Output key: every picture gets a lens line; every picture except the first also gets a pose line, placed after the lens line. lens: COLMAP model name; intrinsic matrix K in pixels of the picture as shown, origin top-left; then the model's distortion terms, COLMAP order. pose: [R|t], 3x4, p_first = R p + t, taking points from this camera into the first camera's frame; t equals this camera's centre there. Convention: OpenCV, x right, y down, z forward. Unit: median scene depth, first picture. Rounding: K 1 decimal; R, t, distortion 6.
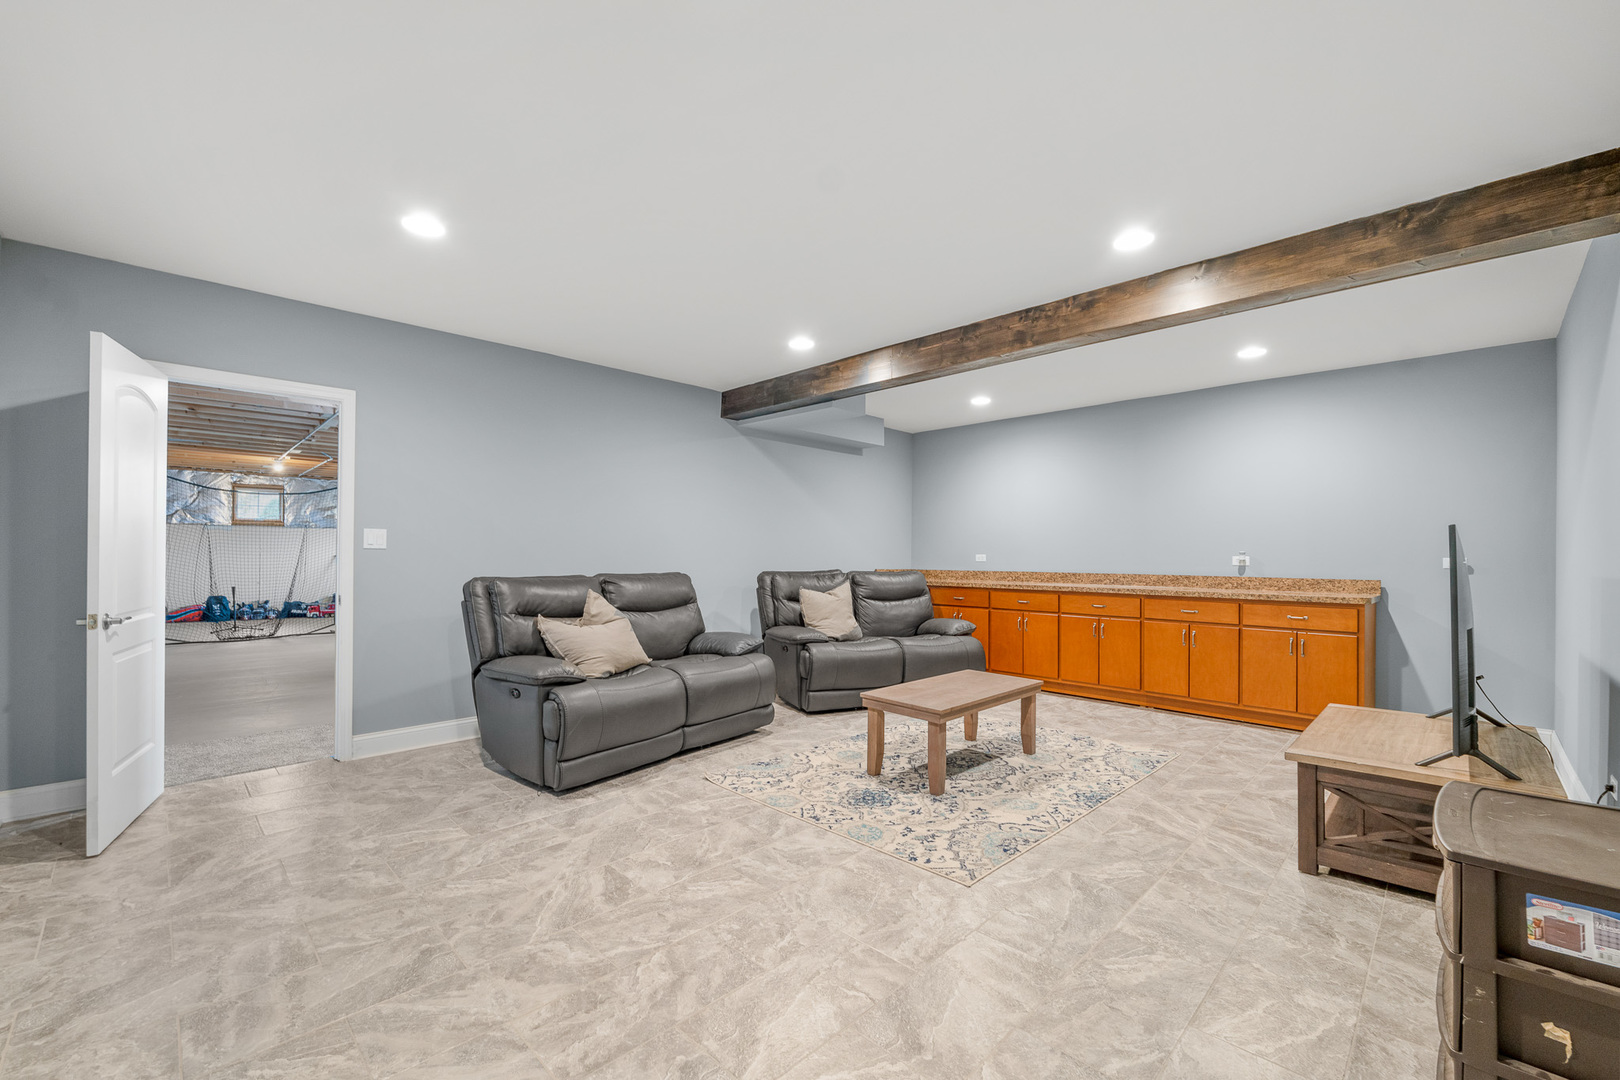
lens RADIAL K [[675.8, 0, 804.0], [0, 675.8, 551.7], [0, 0, 1]] dist [-0.008471, 0.001081]
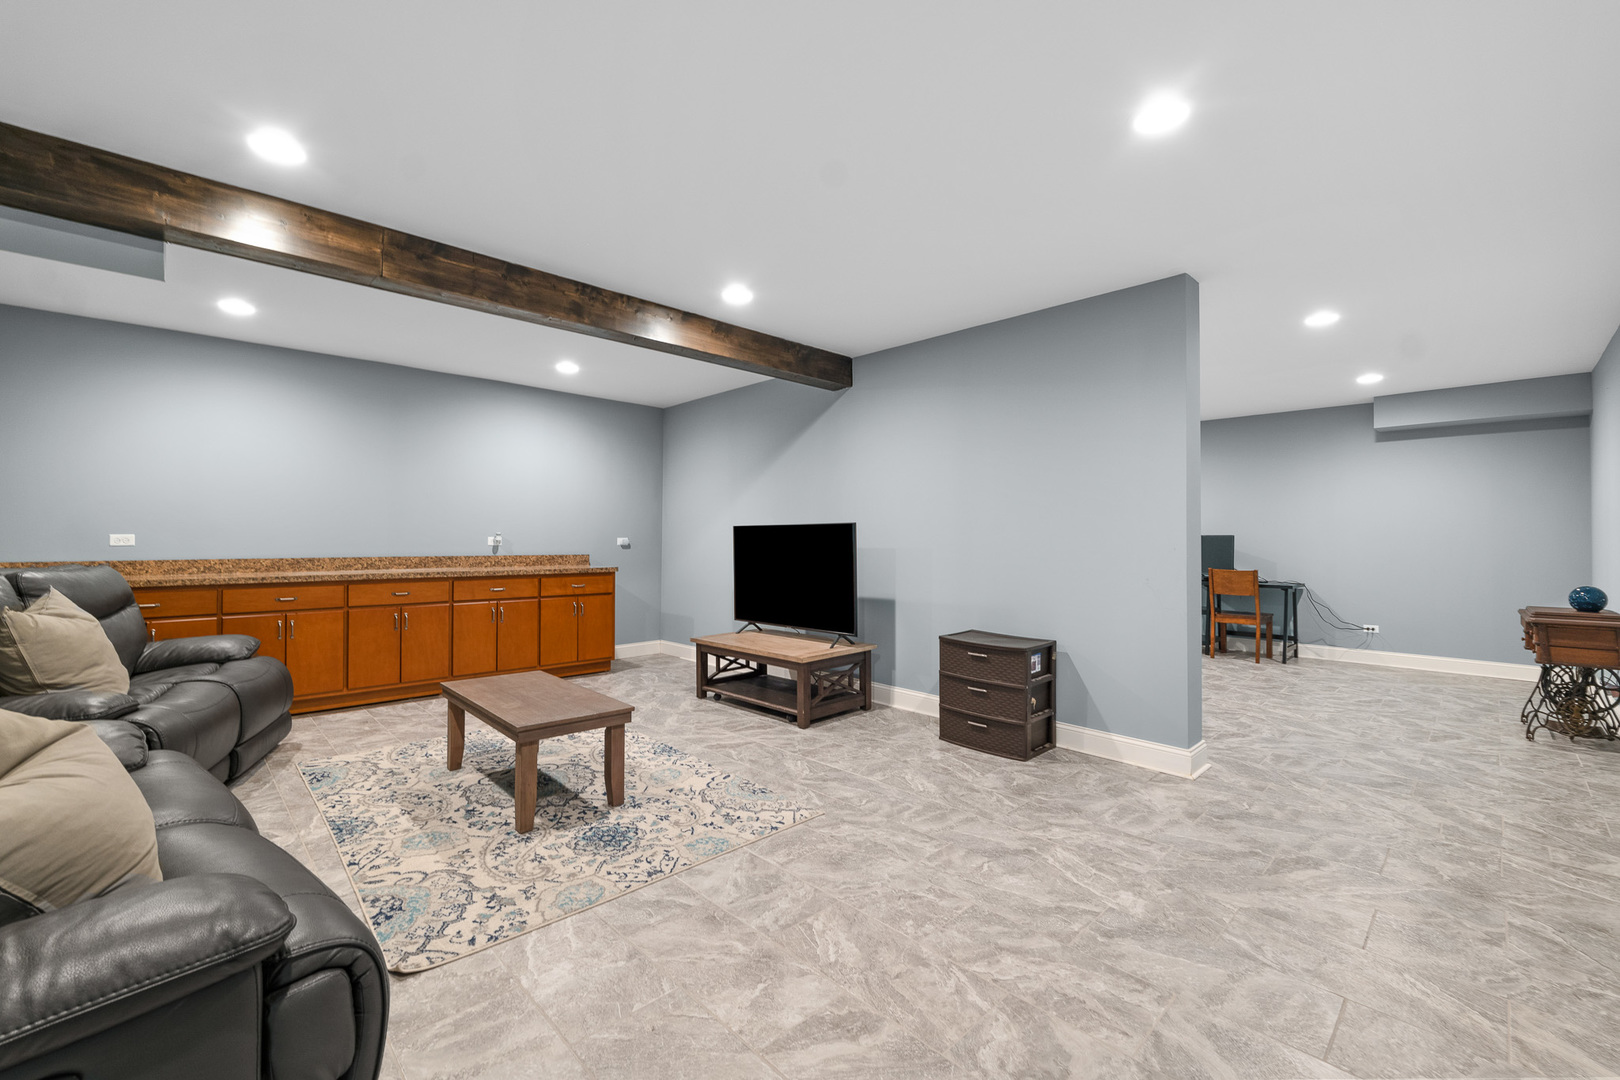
lens RADIAL K [[675.8, 0, 803.3], [0, 675.8, 529.8], [0, 0, 1]] dist [-0.008471, 0.001081]
pose [[0.008207, 0.007706, 0.999937, -0.683048], [-0.008401, 0.999936, -0.007637, -0.001262], [-0.999931, -0.008338, 0.008271, 0.728154]]
